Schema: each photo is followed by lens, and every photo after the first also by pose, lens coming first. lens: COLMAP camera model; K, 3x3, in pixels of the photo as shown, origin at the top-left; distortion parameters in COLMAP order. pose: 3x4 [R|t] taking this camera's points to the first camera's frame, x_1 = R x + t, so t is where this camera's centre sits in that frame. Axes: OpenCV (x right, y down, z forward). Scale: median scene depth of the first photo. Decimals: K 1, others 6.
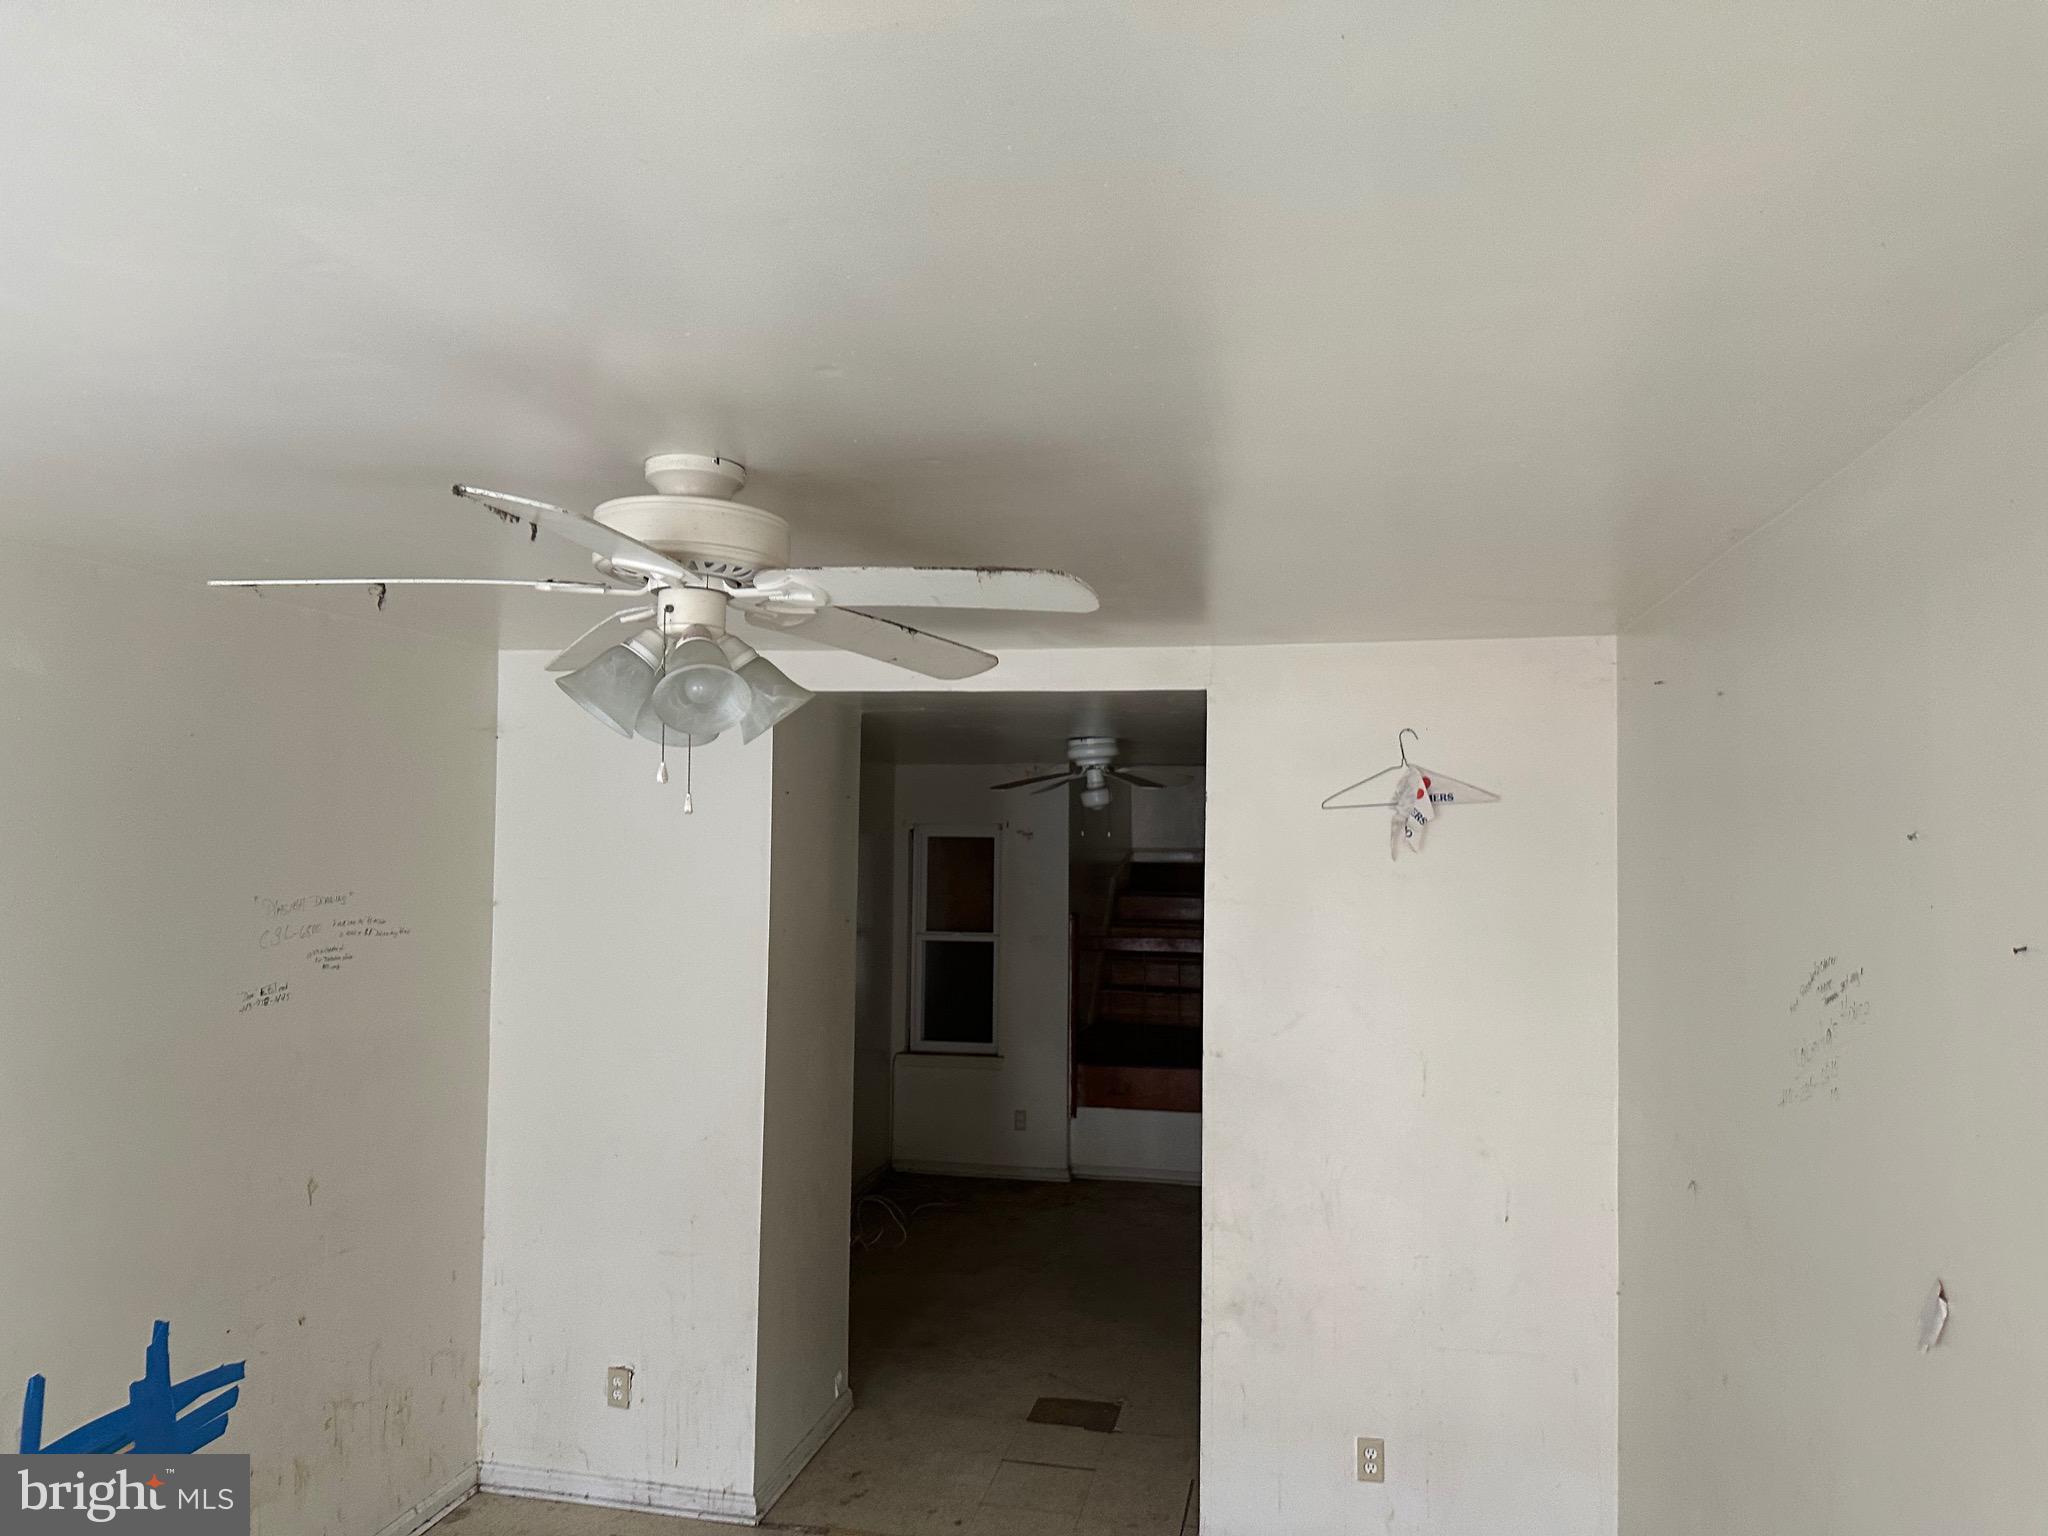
lens RADIAL K [[1434.4, 0, 1035.3], [0, 1434.4, 779.3], [0, 0, 1]] dist [0.101810, -0.128250]
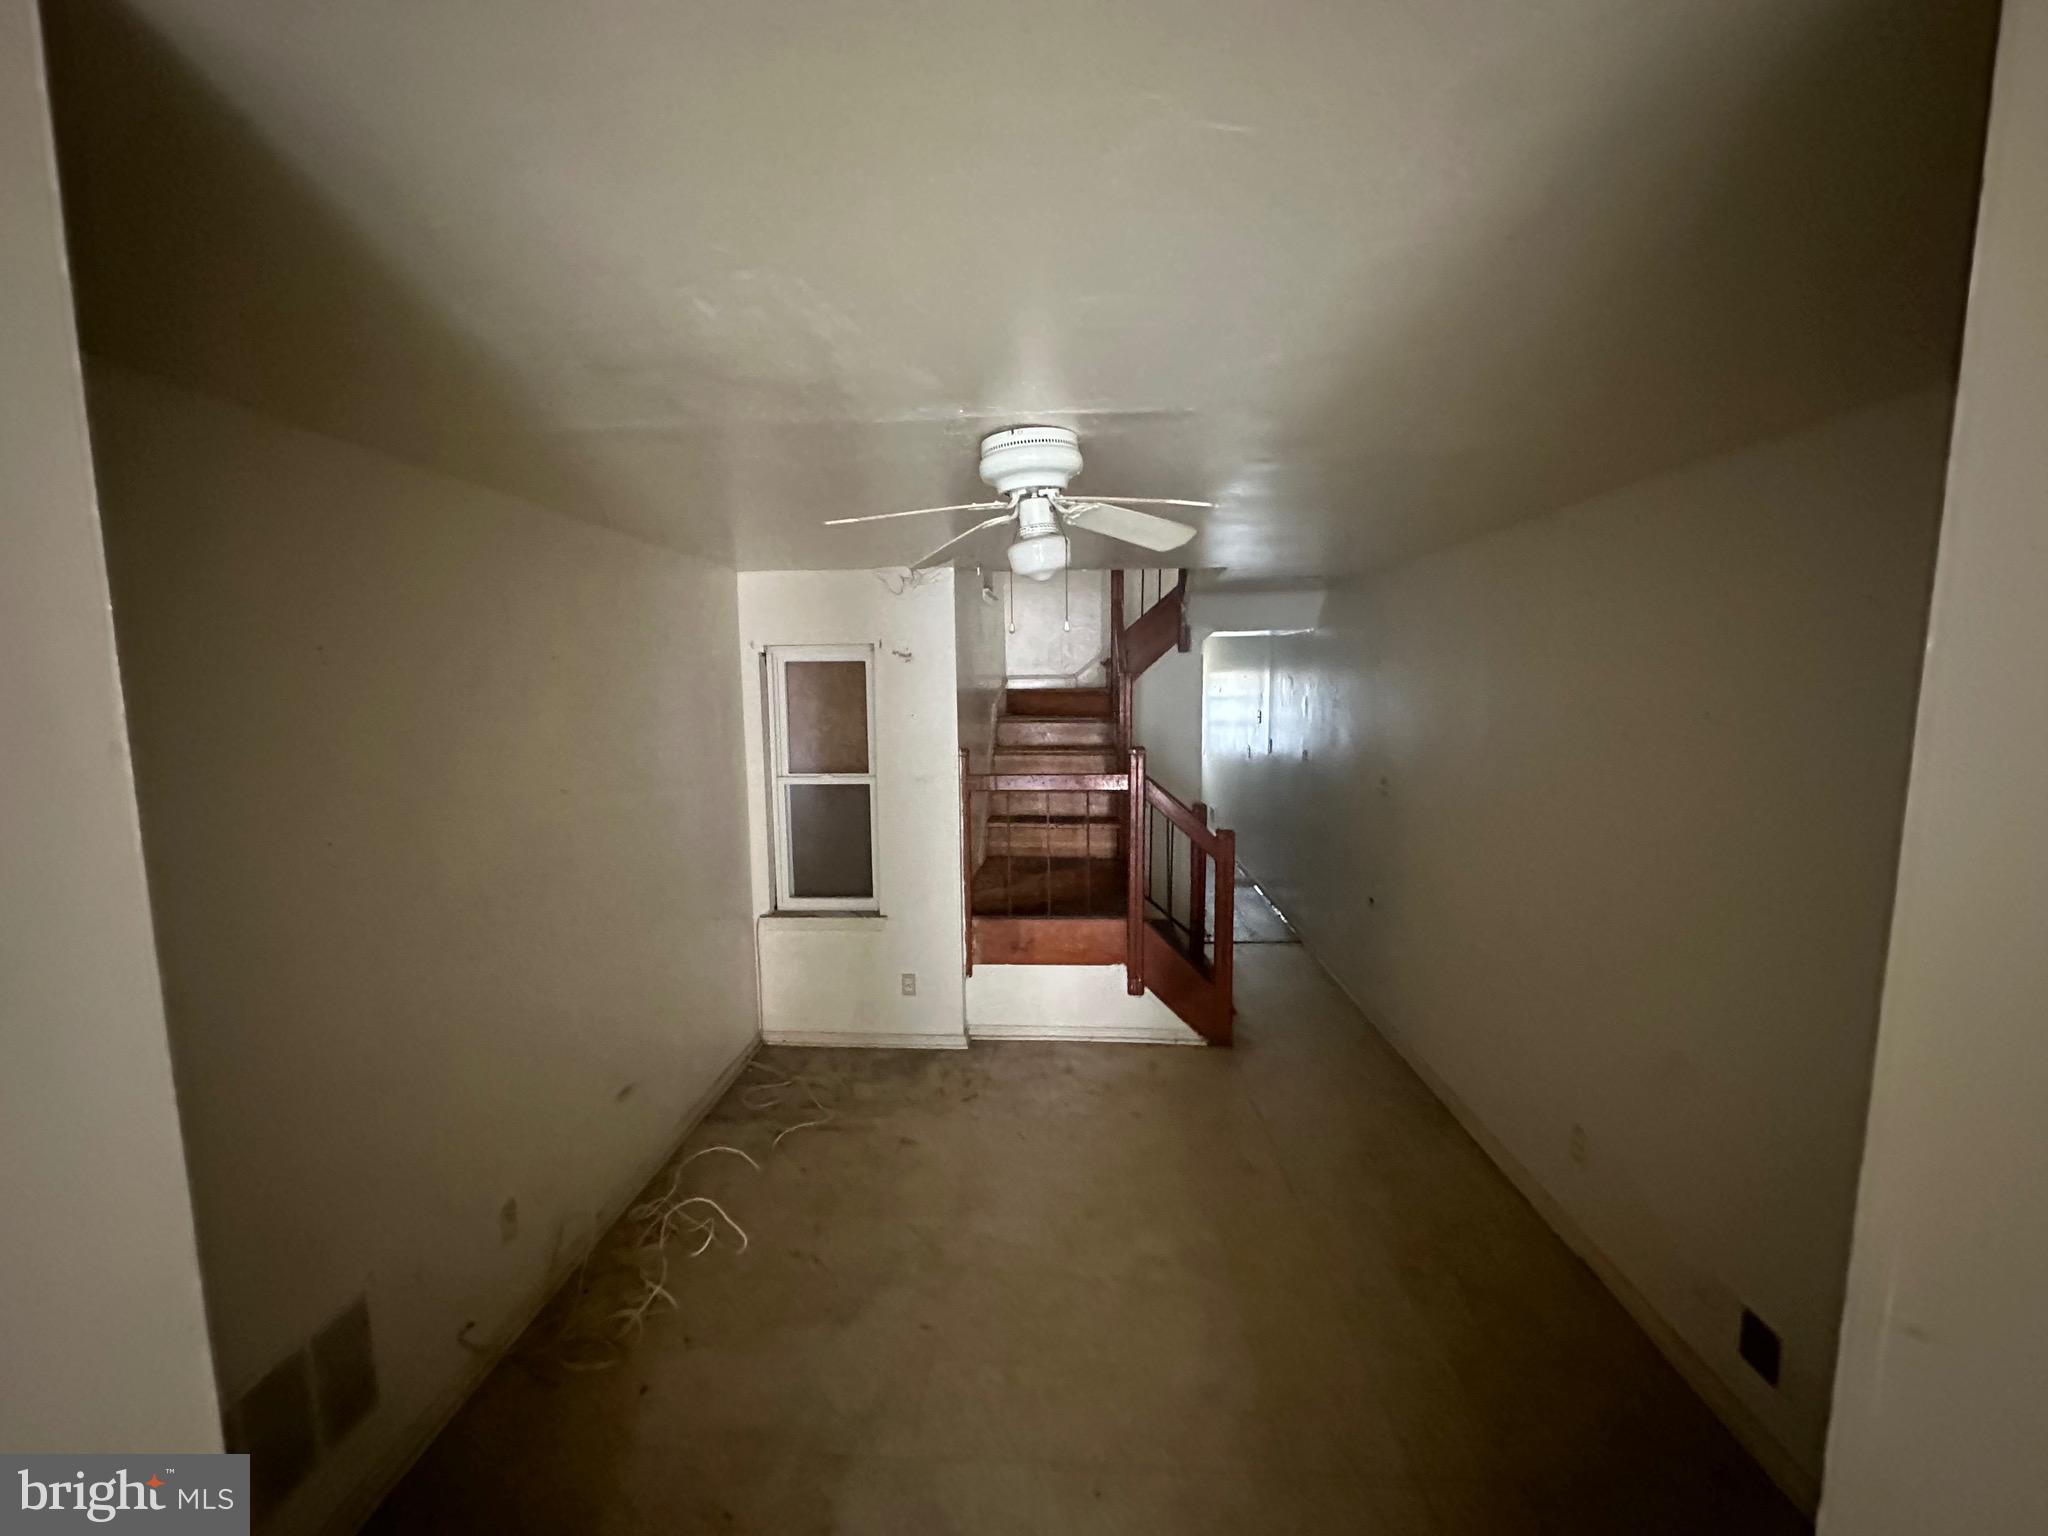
lens RADIAL K [[845.0, 0, 1028.4], [0, 845.0, 763.4], [0, 0, 1]] dist [0.000113, -0.000035]
pose [[0.989687, -0.035988, 0.138653, -0.004732], [0.016364, 0.989994, 0.140155, 0.032471], [-0.142310, -0.136441, 0.980373, 0.500311]]
